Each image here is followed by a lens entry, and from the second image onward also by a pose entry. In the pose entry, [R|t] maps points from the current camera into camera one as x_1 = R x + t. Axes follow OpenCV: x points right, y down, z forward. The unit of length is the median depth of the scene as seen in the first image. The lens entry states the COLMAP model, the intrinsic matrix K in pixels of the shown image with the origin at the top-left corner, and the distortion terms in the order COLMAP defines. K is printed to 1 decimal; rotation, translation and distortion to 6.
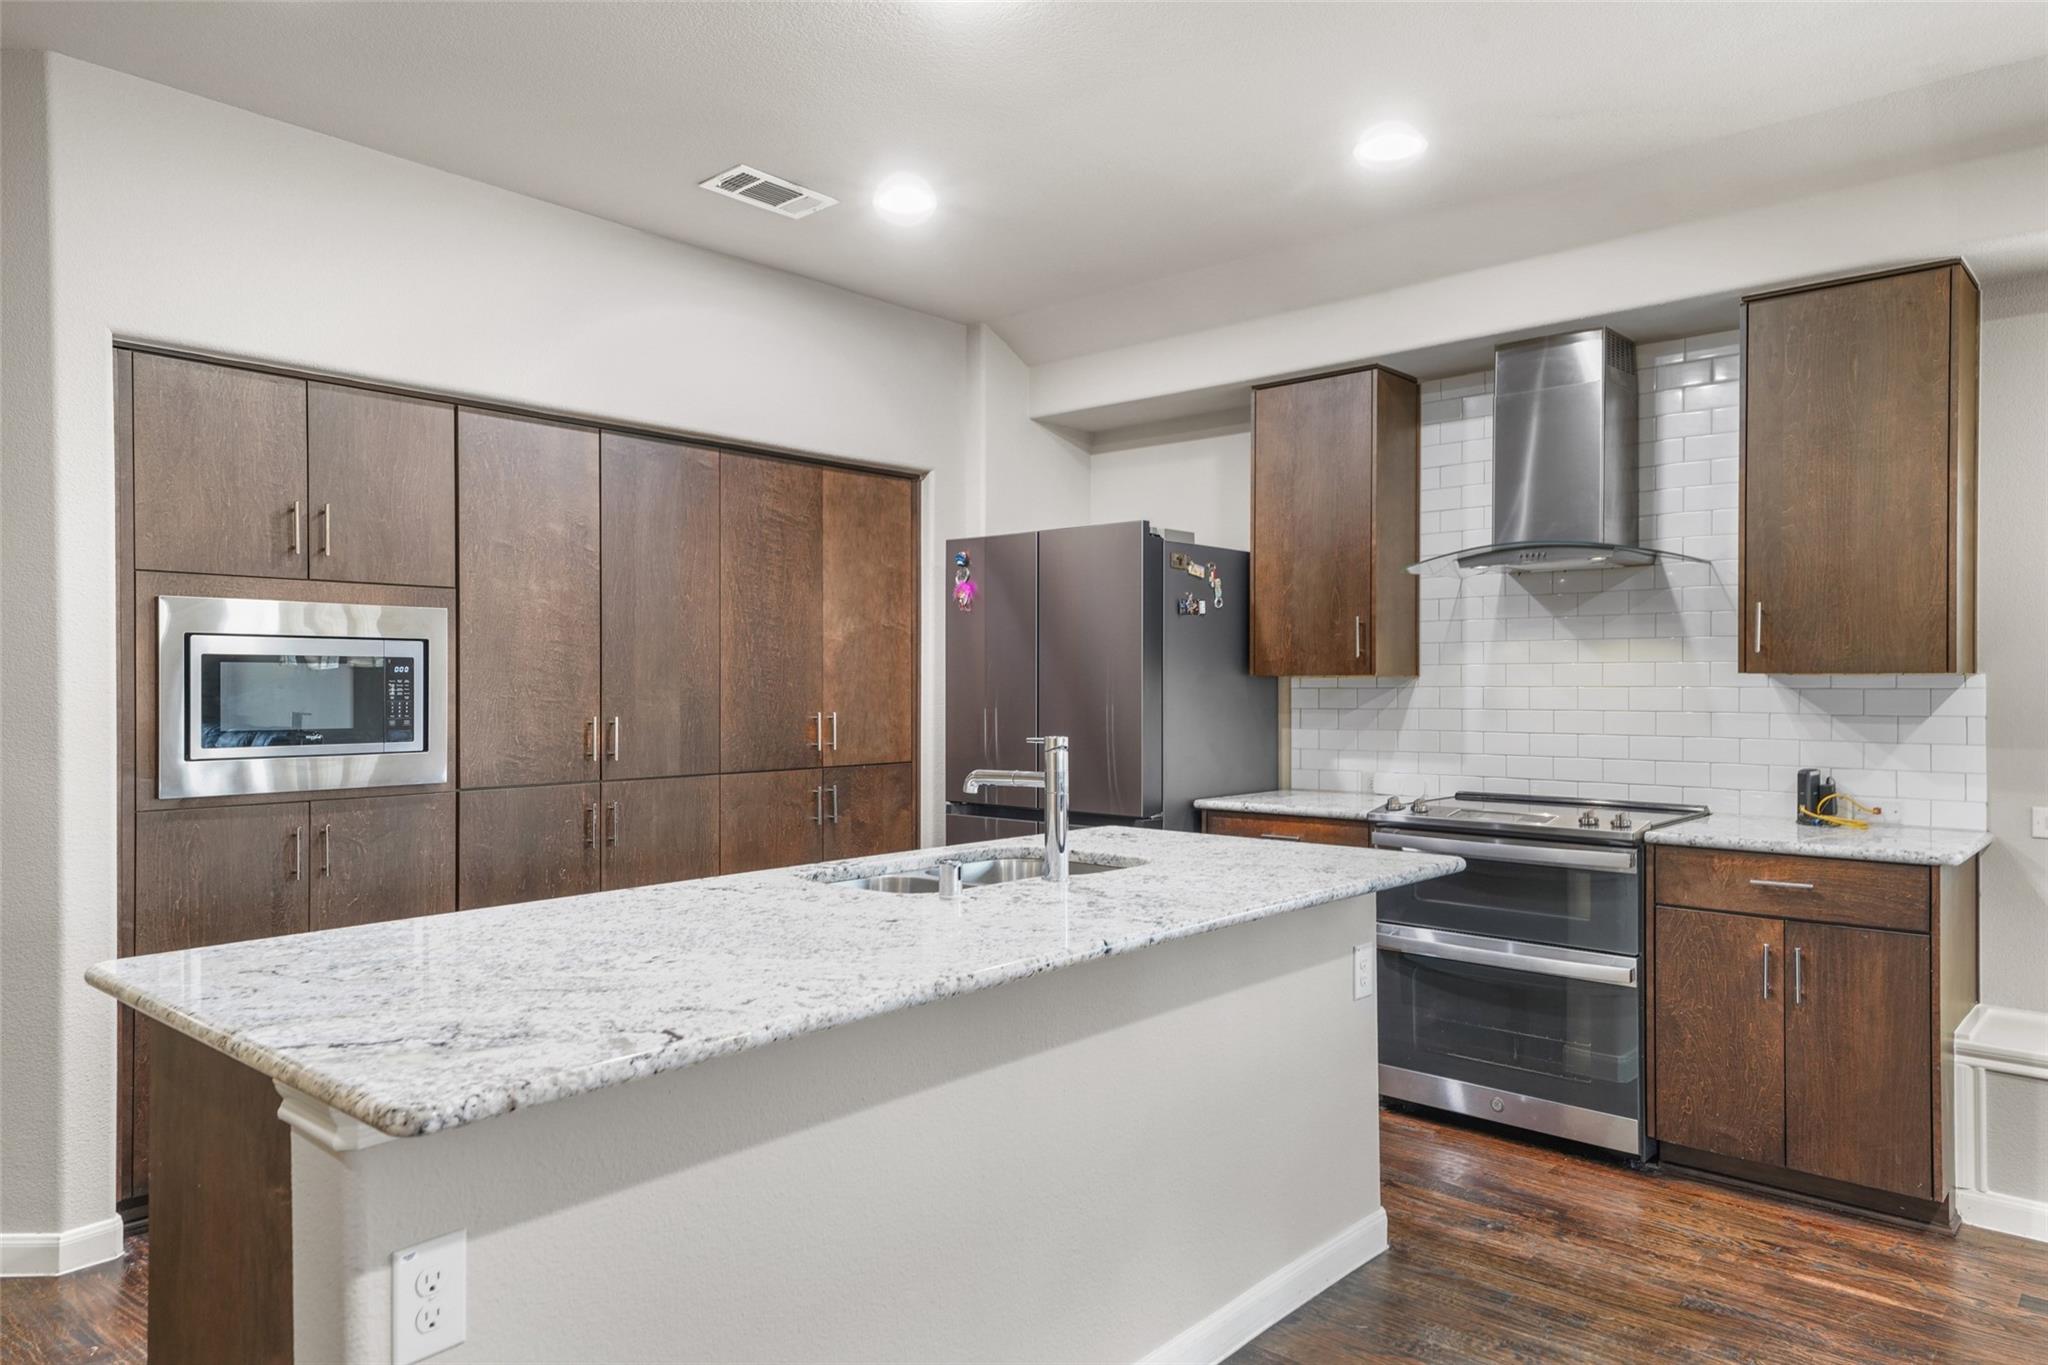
lens RADIAL K [[1313.0, 0, 1006.3], [0, 1313.0, 682.6], [0, 0, 1]] dist [0.054867, -0.020704]
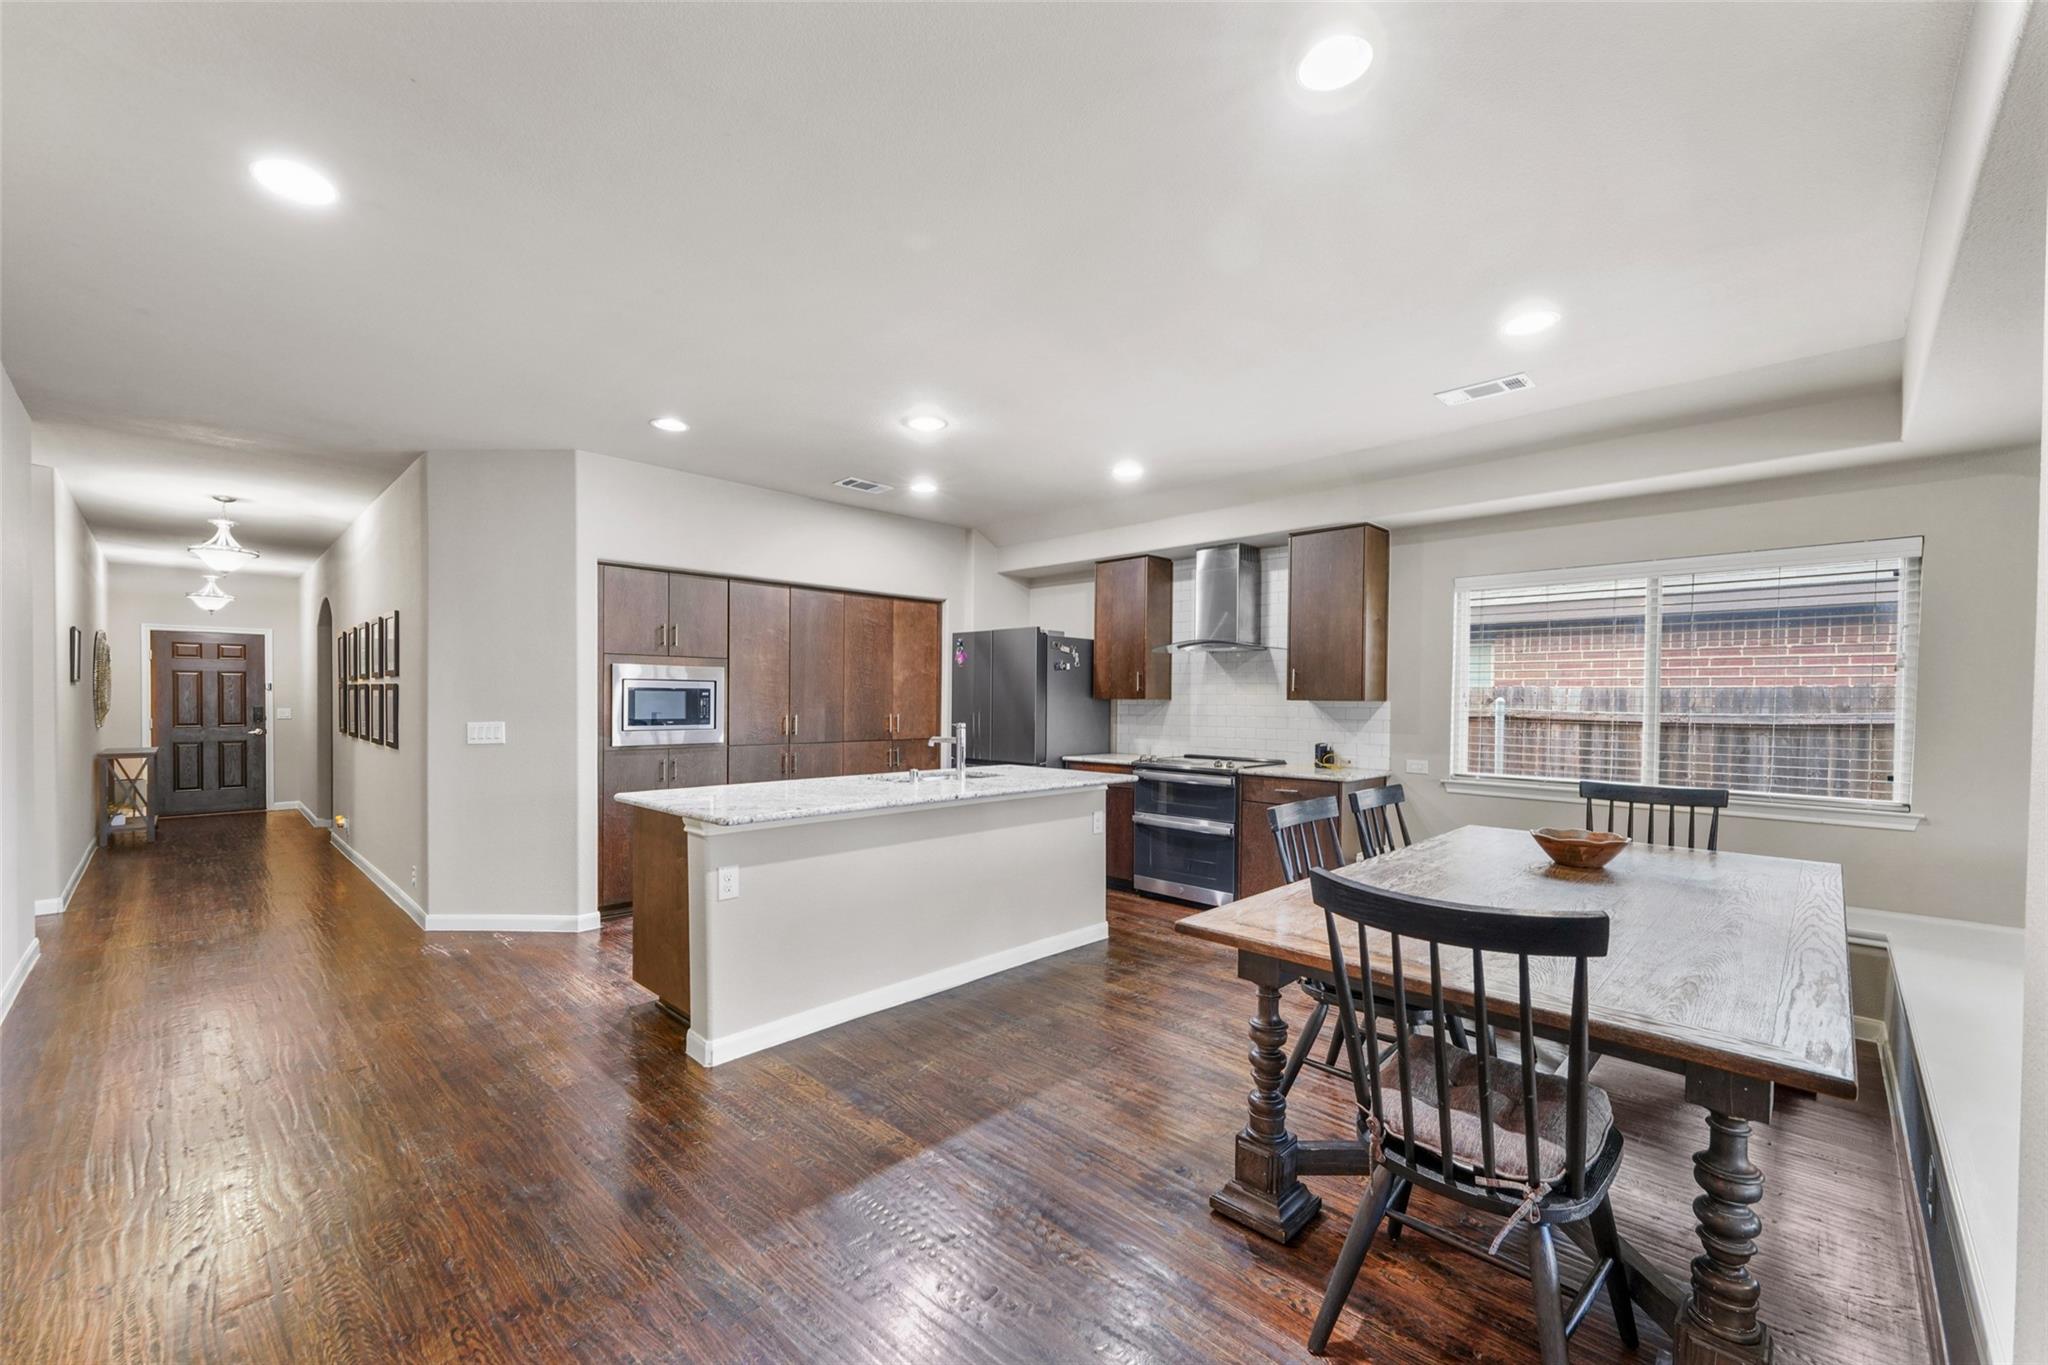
lens RADIAL K [[815.1, 0, 1011.4], [0, 815.1, 711.3], [0, 0, 1]] dist [0.010395, -0.002894]
pose [[0.998775, 0.009123, -0.048633, 0.147526], [-0.008413, 0.999855, 0.014783, -0.004555], [0.048761, -0.014355, 0.998707, -0.395503]]
